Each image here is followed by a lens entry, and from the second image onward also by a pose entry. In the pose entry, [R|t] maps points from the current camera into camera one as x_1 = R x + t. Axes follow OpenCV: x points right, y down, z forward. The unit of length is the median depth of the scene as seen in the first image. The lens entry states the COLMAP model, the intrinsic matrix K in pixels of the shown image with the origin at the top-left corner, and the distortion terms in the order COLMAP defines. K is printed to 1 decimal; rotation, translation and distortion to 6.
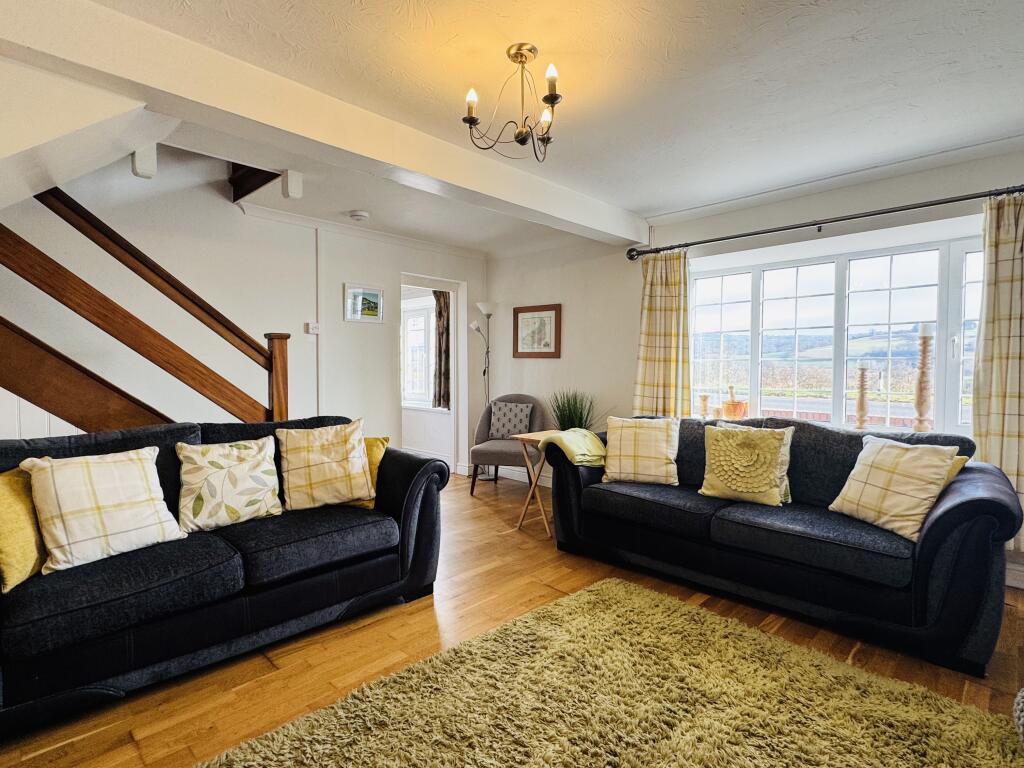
lens RADIAL K [[520.3, 0, 505.5], [0, 520.3, 382.3], [0, 0, 1]] dist [0.003583, 0.000142]
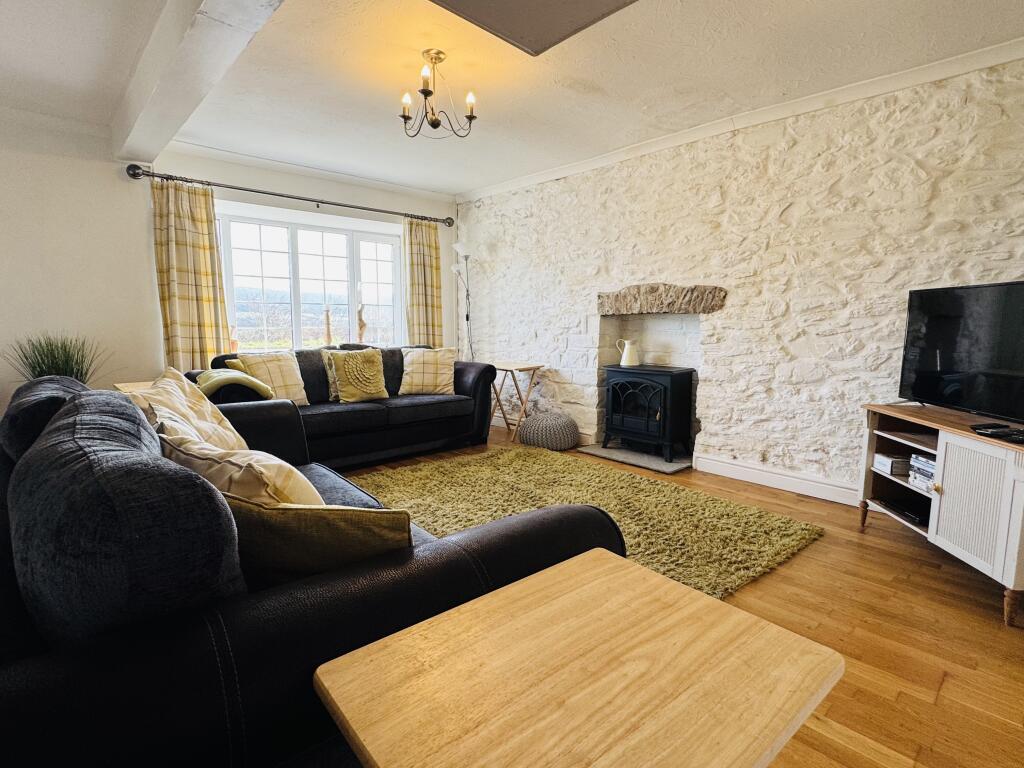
lens RADIAL K [[520.3, 0, 505.2], [0, 520.3, 384.8], [0, 0, 1]] dist [0.003583, 0.000142]
pose [[0.046783, -0.129021, 0.990538, -0.776712], [0.028150, 0.991400, 0.127804, 0.009510], [-0.998508, 0.021905, 0.050012, 0.456329]]
